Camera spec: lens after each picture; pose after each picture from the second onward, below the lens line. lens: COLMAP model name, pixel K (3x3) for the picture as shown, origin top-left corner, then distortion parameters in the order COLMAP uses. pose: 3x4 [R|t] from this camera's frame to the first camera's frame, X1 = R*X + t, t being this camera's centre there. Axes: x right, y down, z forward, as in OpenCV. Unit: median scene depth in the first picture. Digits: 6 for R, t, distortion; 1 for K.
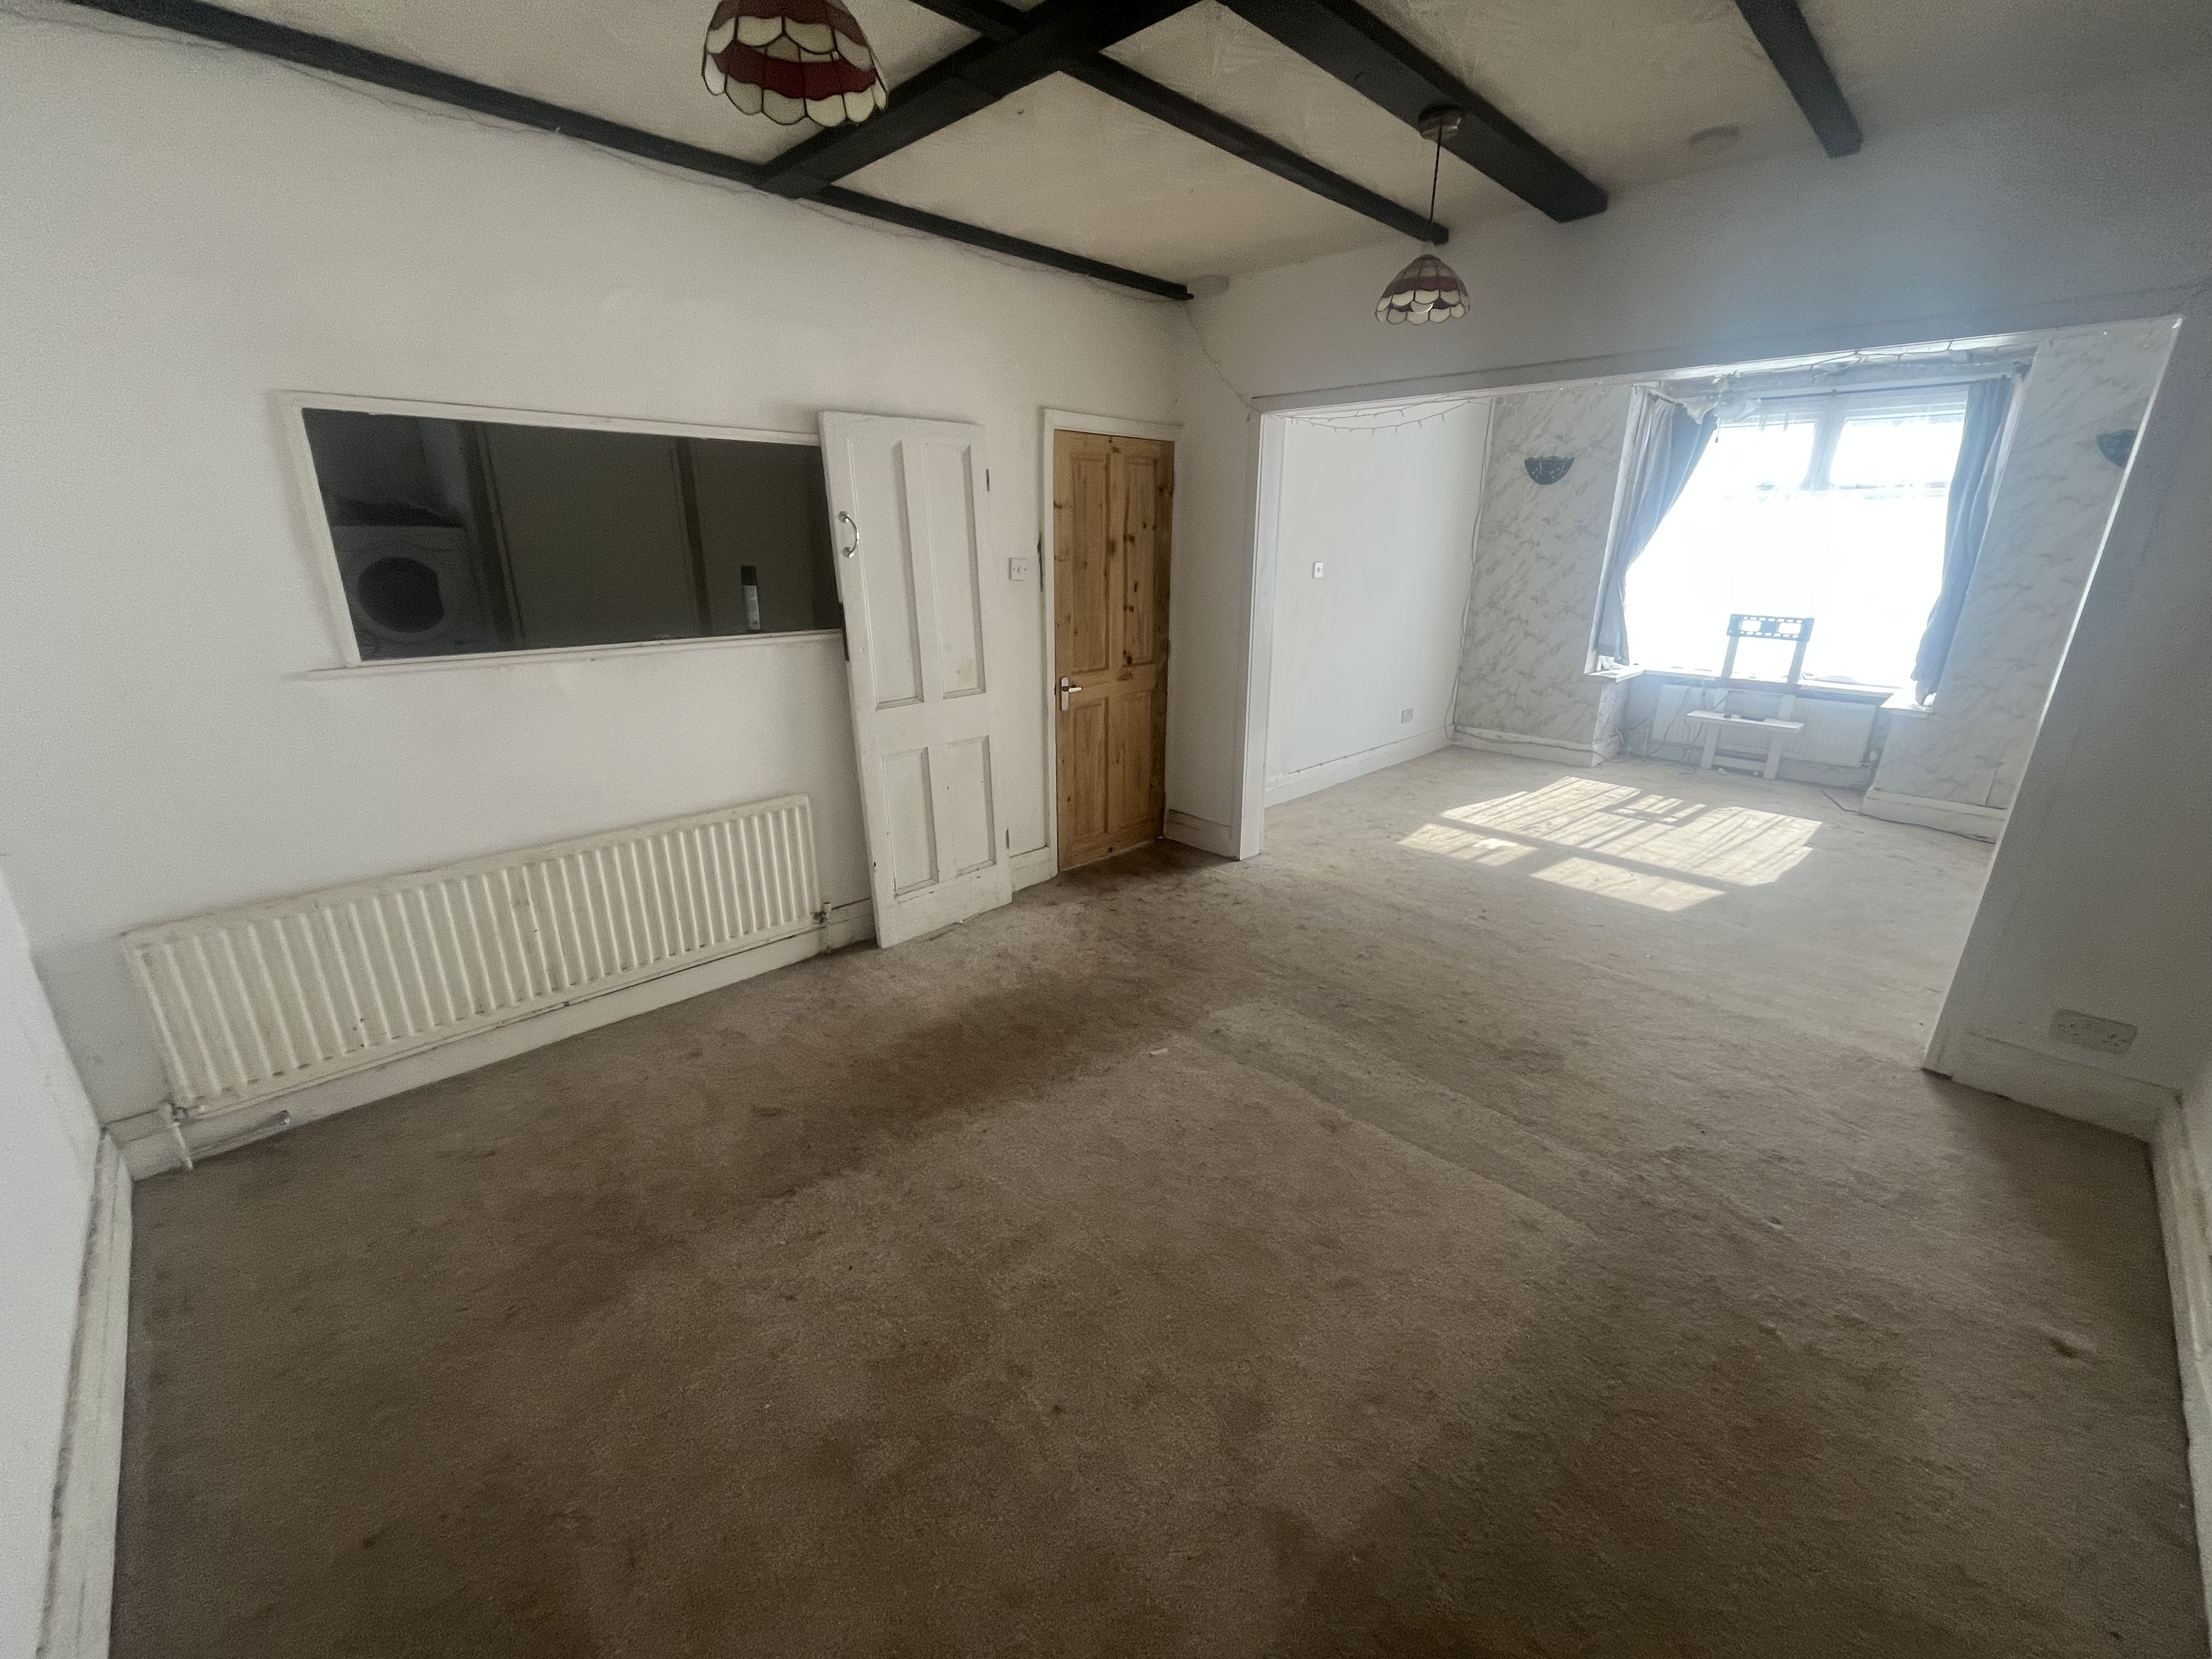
lens RADIAL K [[904.6, 0, 1100.8], [0, 904.6, 836.1], [0, 0, 1]] dist [-0.001271, 0.000422]
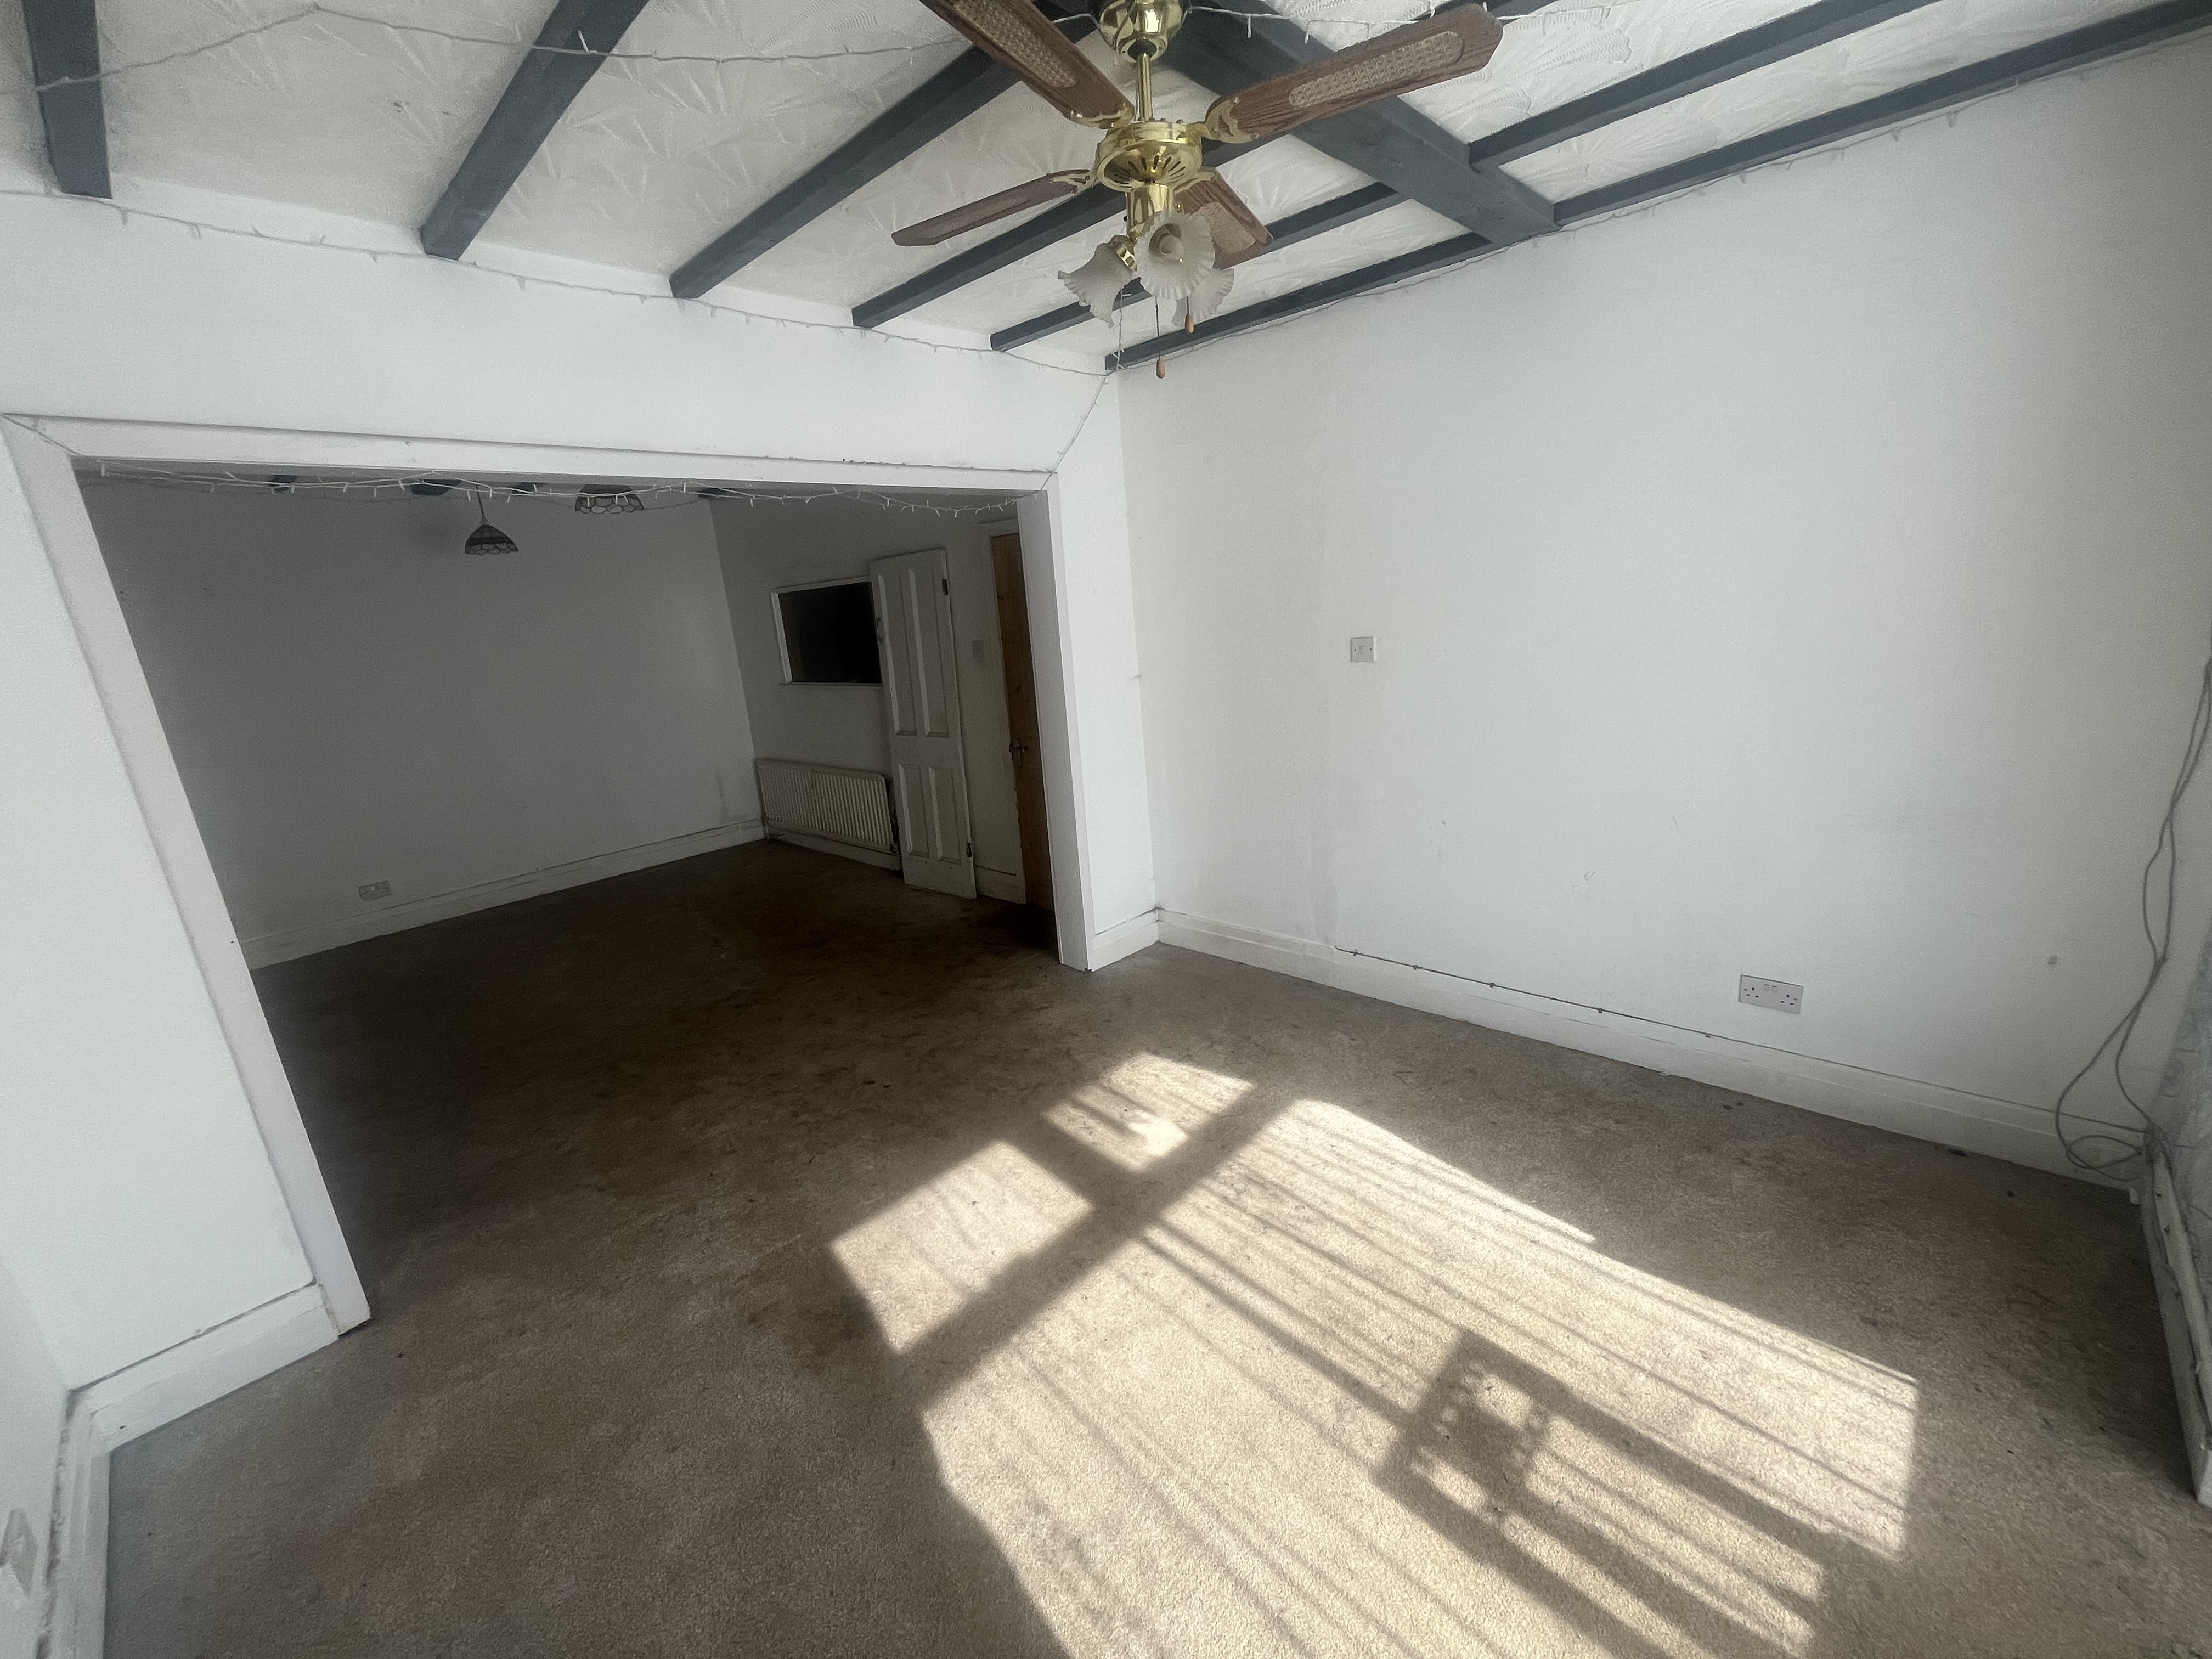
lens RADIAL K [[904.6, 0, 1100.8], [0, 904.6, 836.1], [0, 0, 1]] dist [-0.001271, 0.000422]
pose [[0.023789, 0.244216, -0.969429, 0.862020], [-0.240796, 0.942554, 0.231536, -0.270033], [0.970284, 0.227926, 0.081229, 0.789628]]
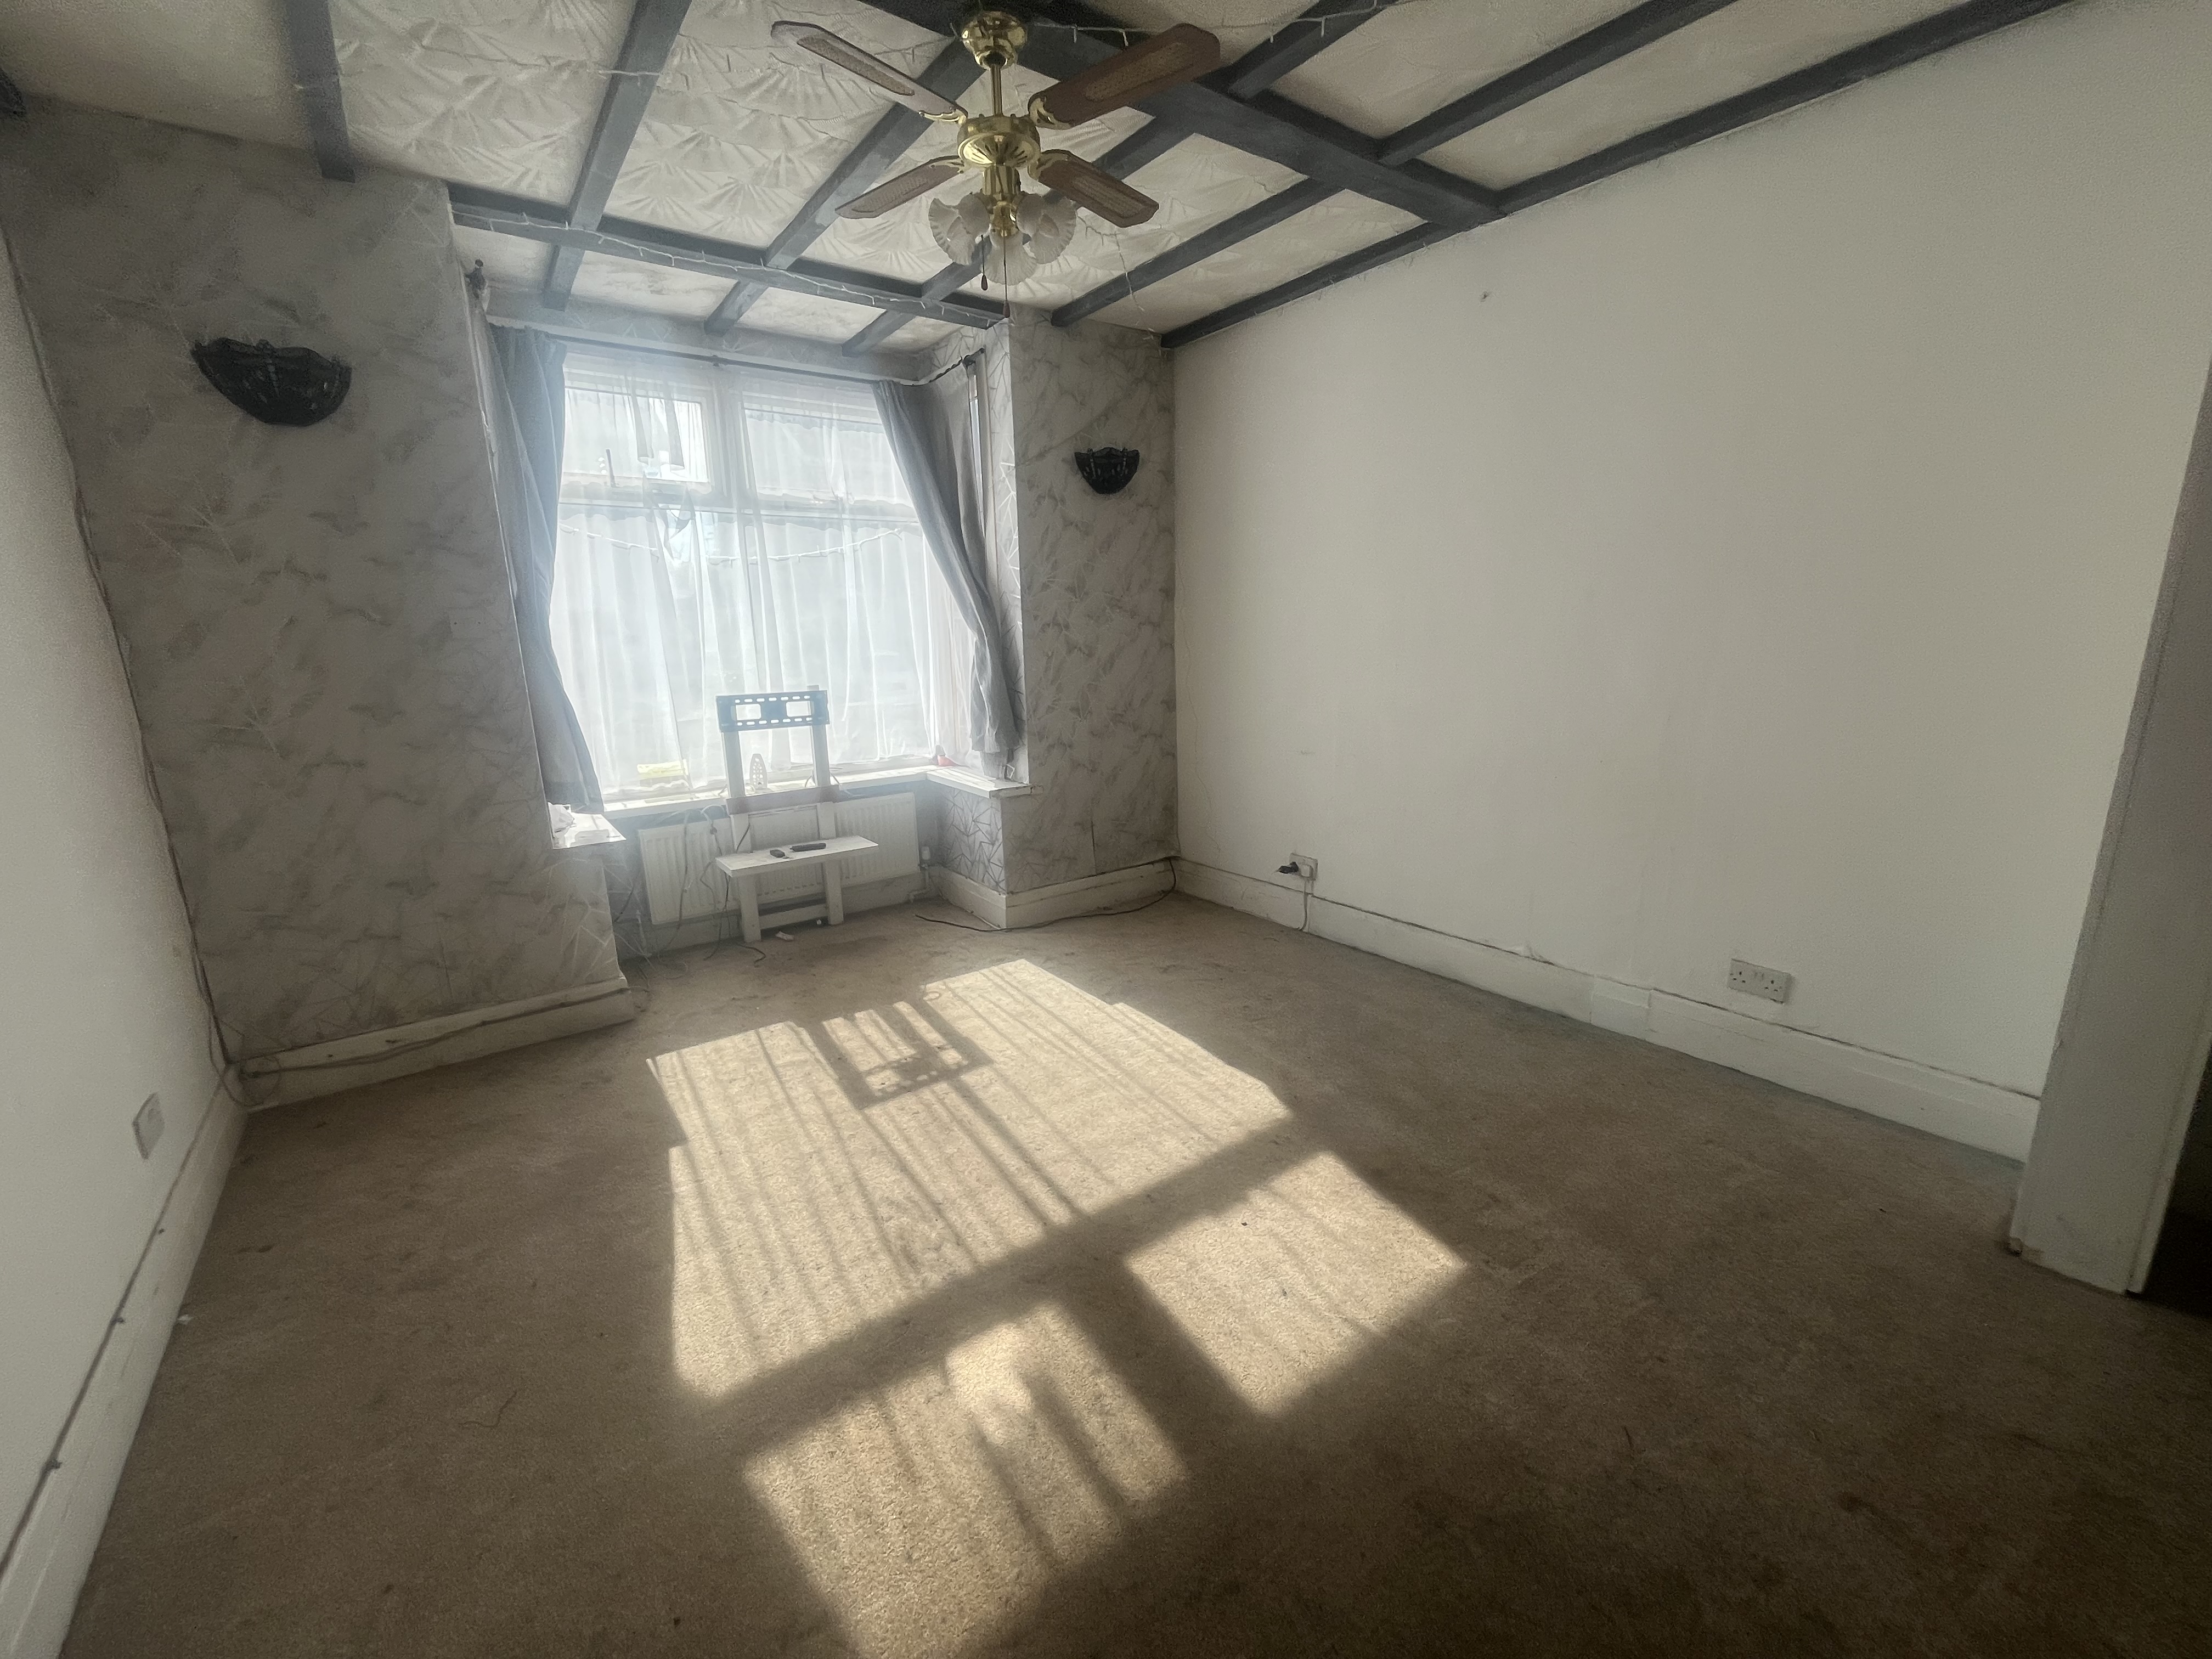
lens RADIAL K [[904.6, 0, 1100.8], [0, 904.6, 836.1], [0, 0, 1]] dist [-0.001271, 0.000422]
pose [[0.141753, -0.234763, 0.961661, 0.146470], [0.338075, 0.924541, 0.175868, -0.202927], [-0.930383, 0.300184, 0.210424, 0.748938]]
